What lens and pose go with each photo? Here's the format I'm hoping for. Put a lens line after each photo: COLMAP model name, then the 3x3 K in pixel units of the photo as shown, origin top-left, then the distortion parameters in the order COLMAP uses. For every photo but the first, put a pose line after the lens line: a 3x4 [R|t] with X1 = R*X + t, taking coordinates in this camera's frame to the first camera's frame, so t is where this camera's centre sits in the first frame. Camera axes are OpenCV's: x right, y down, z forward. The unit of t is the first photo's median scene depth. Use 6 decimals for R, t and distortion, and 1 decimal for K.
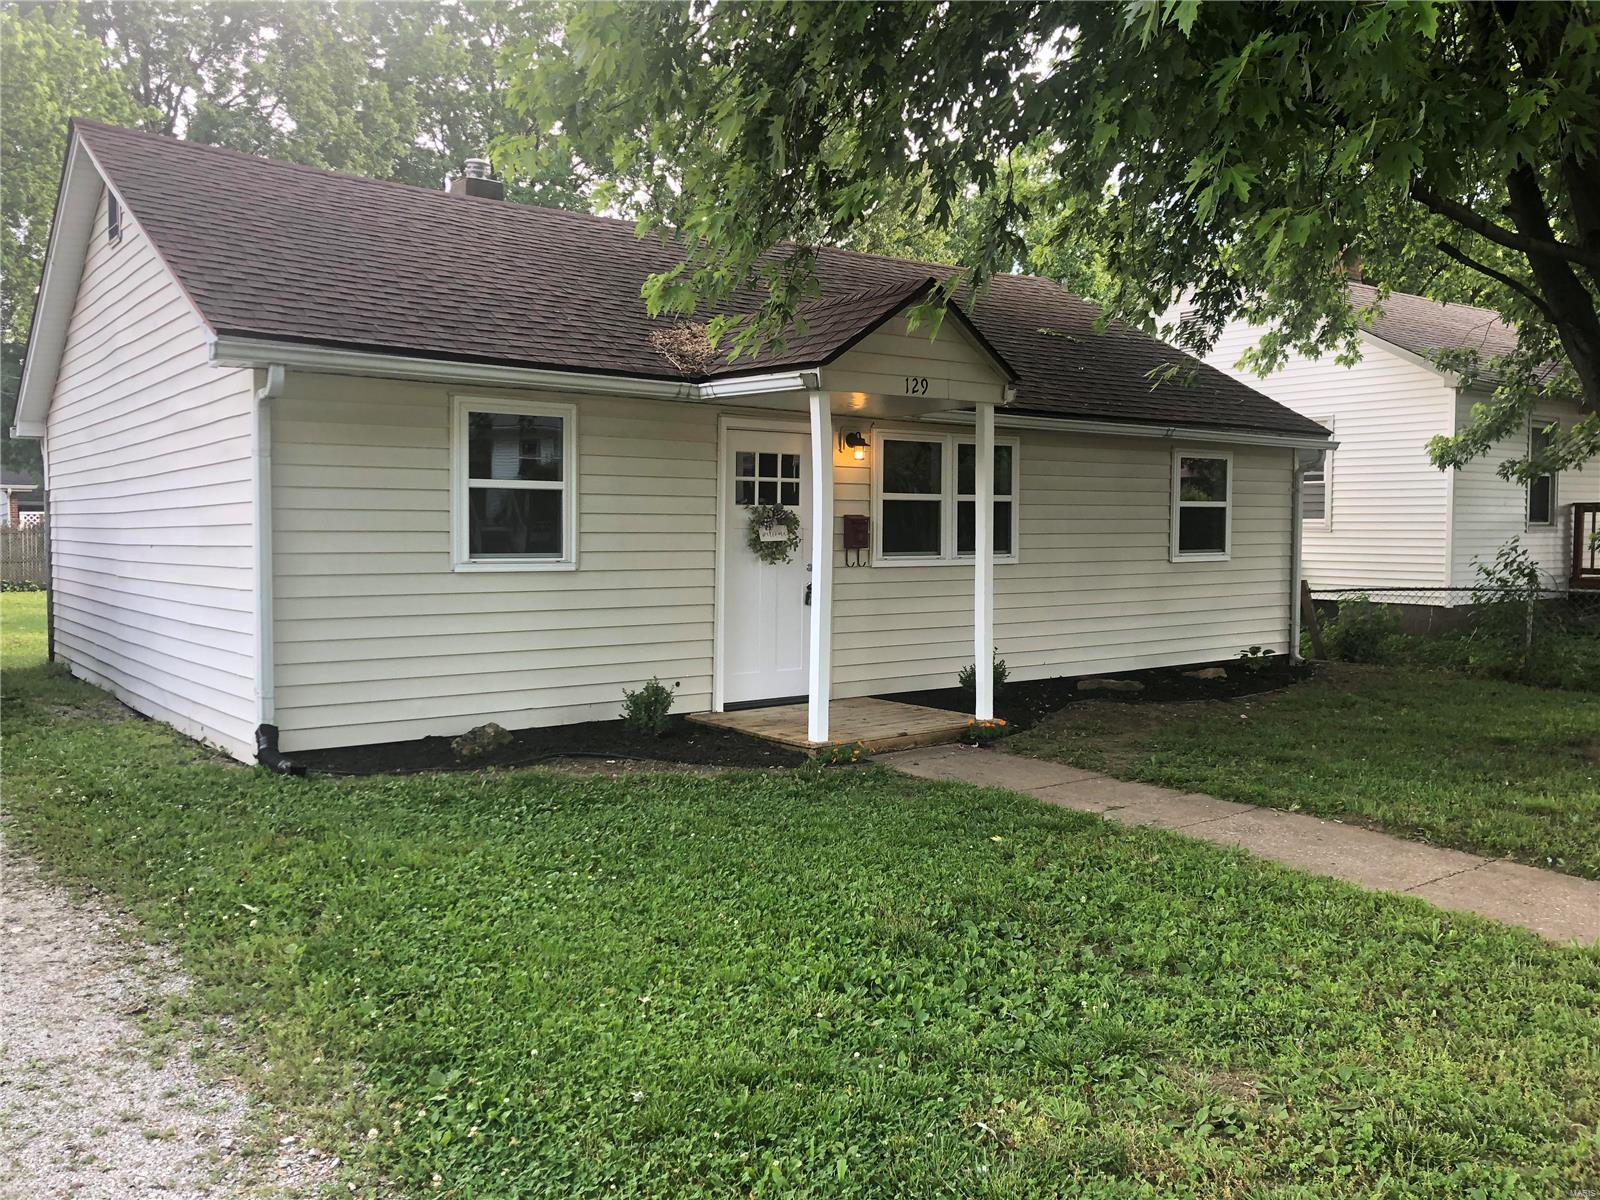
lens RADIAL K [[1299.7, 0, 817.5], [0, 1299.7, 579.4], [0, 0, 1]] dist [0.066259, -0.118381]
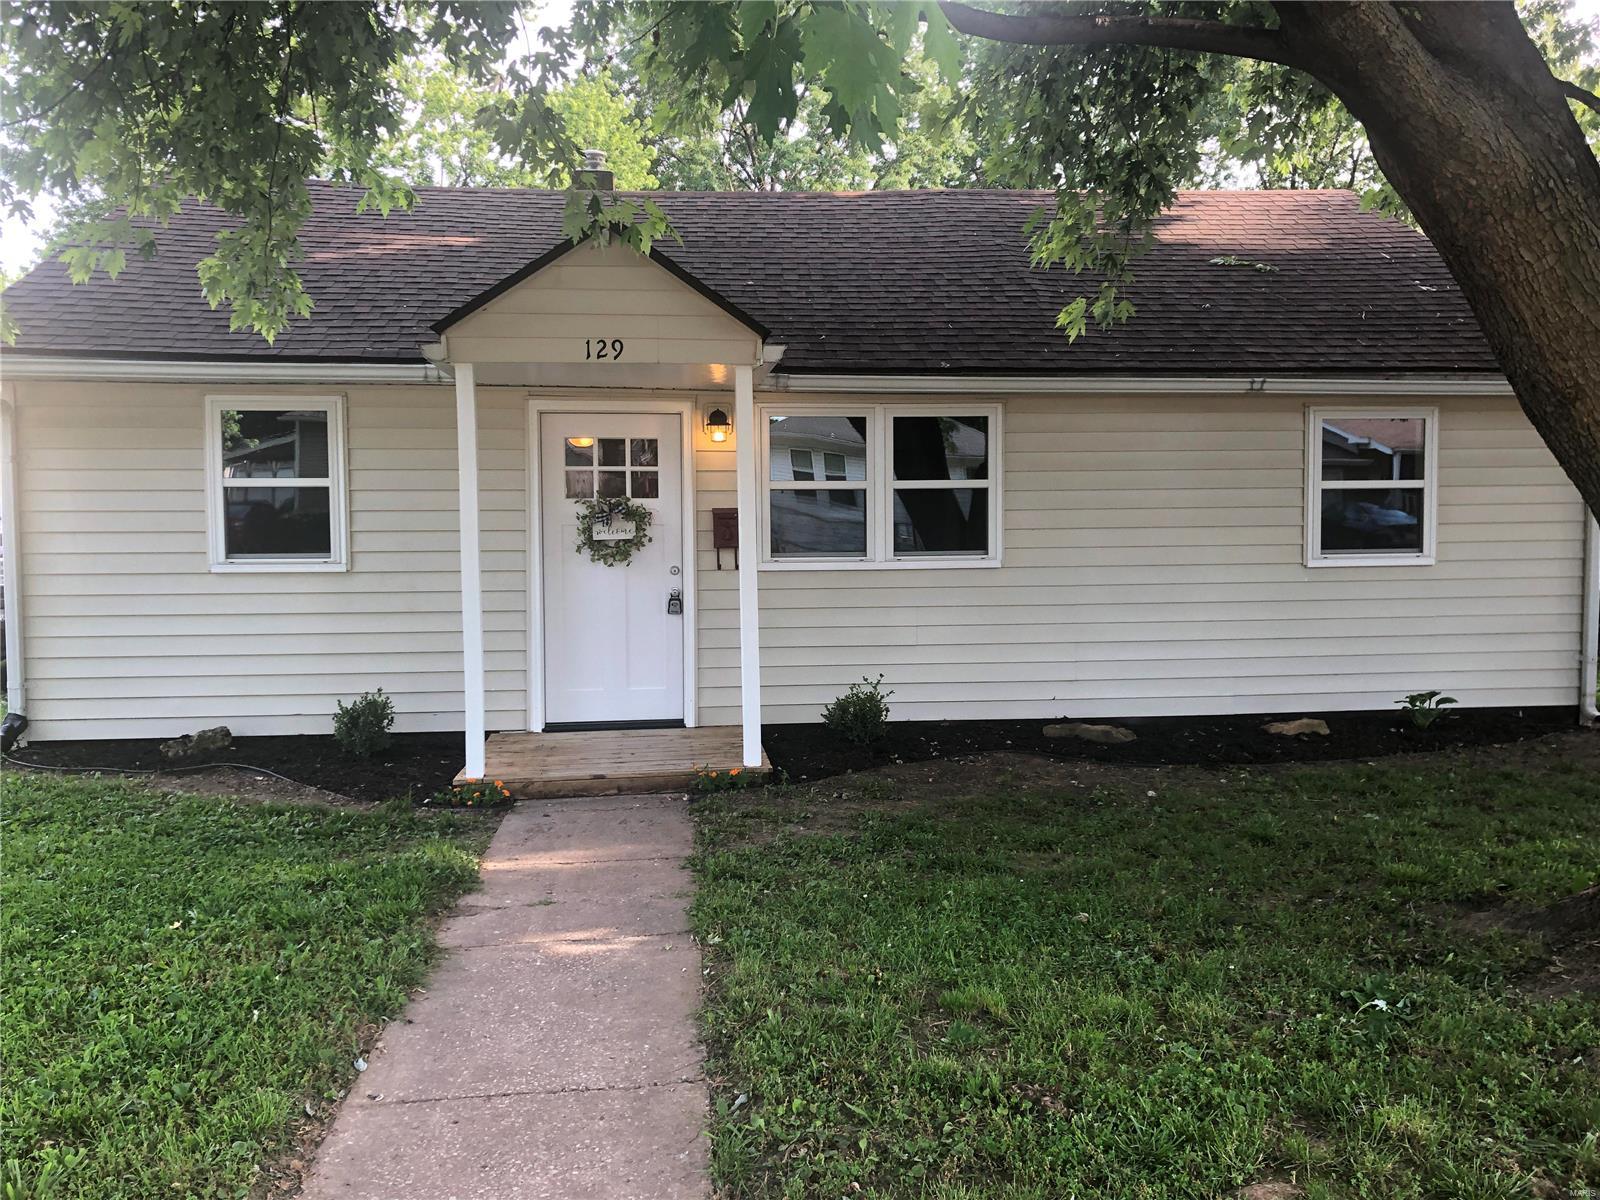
lens RADIAL K [[1299.7, 0, 817.5], [0, 1299.7, 579.4], [0, 0, 1]] dist [0.066259, -0.118381]
pose [[0.852048, 0.009869, -0.523370, 0.542392], [-0.010587, 0.999943, 0.001619, -0.005822], [0.523356, 0.004162, 0.852104, 0.333473]]
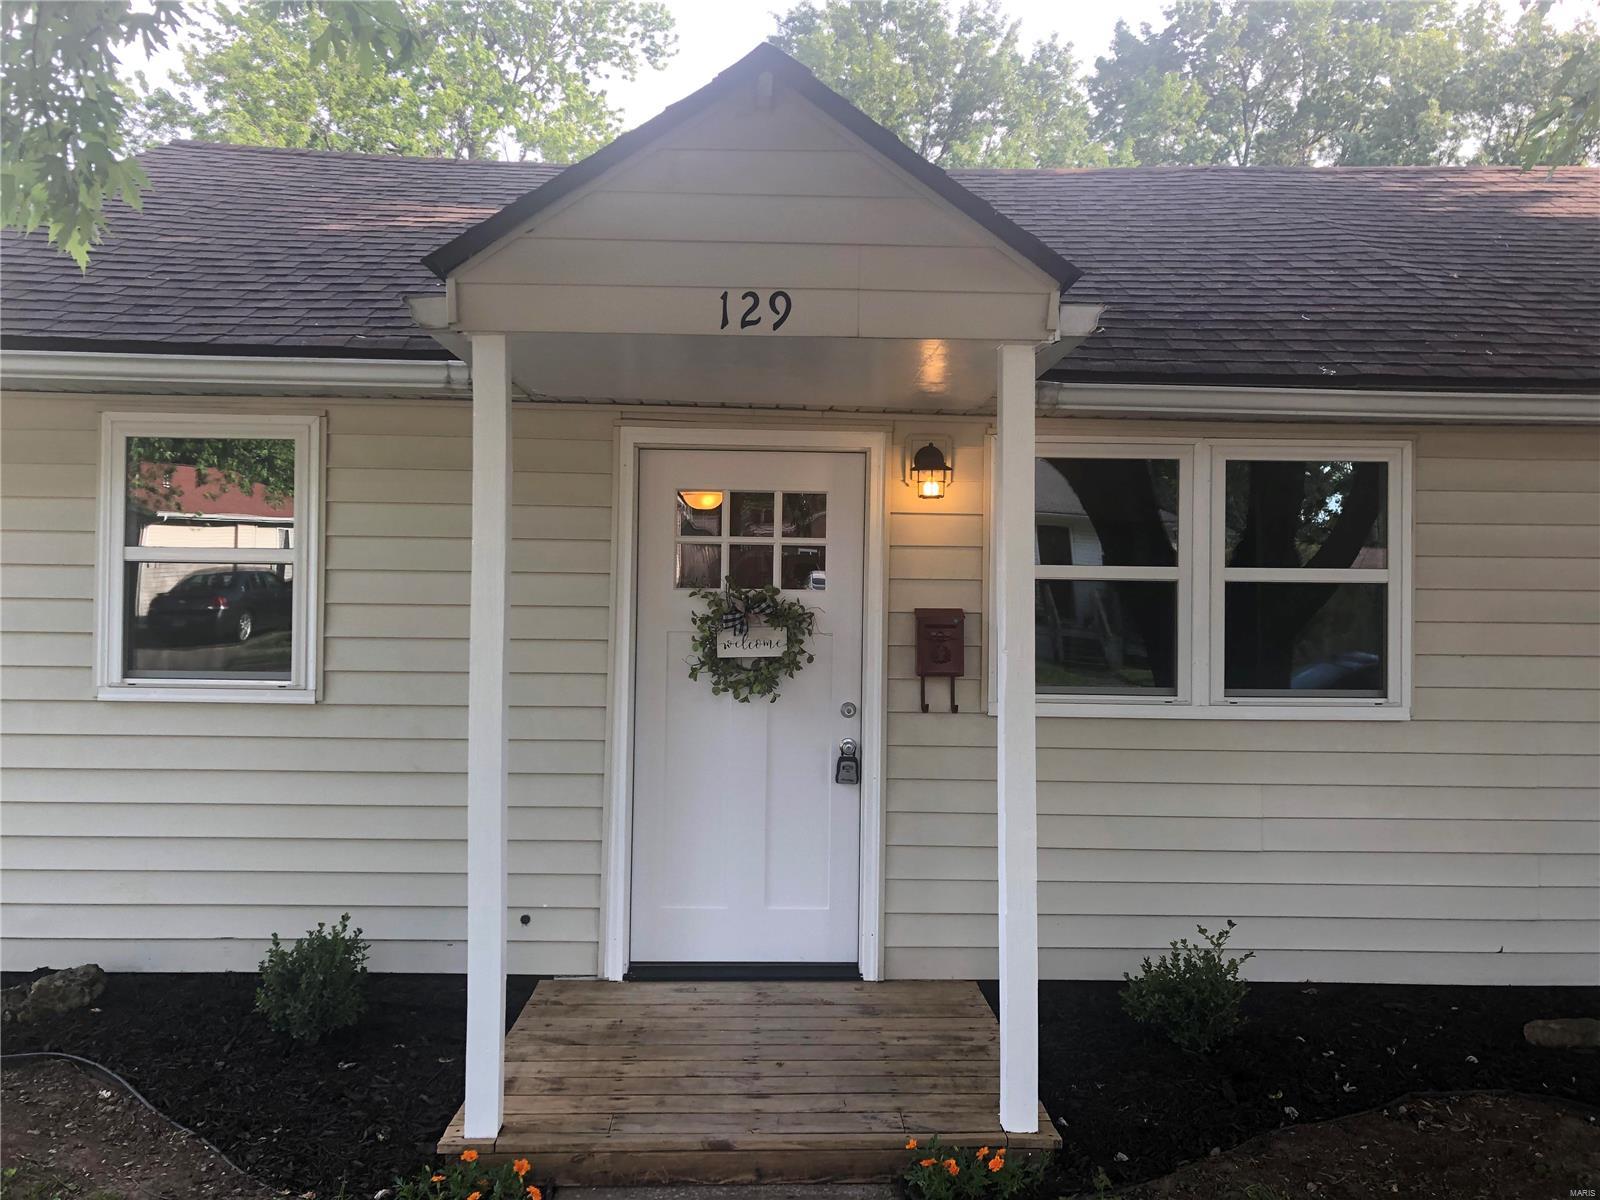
lens RADIAL K [[1295.2, 0, 821.9], [0, 1295.2, 575.9], [0, 0, 1]] dist [0.068161, -0.091377]
pose [[0.806966, -0.007221, -0.590554, 0.300927], [-0.033965, 0.997703, -0.058612, -0.033057], [0.589620, 0.067356, 0.804867, 0.599270]]
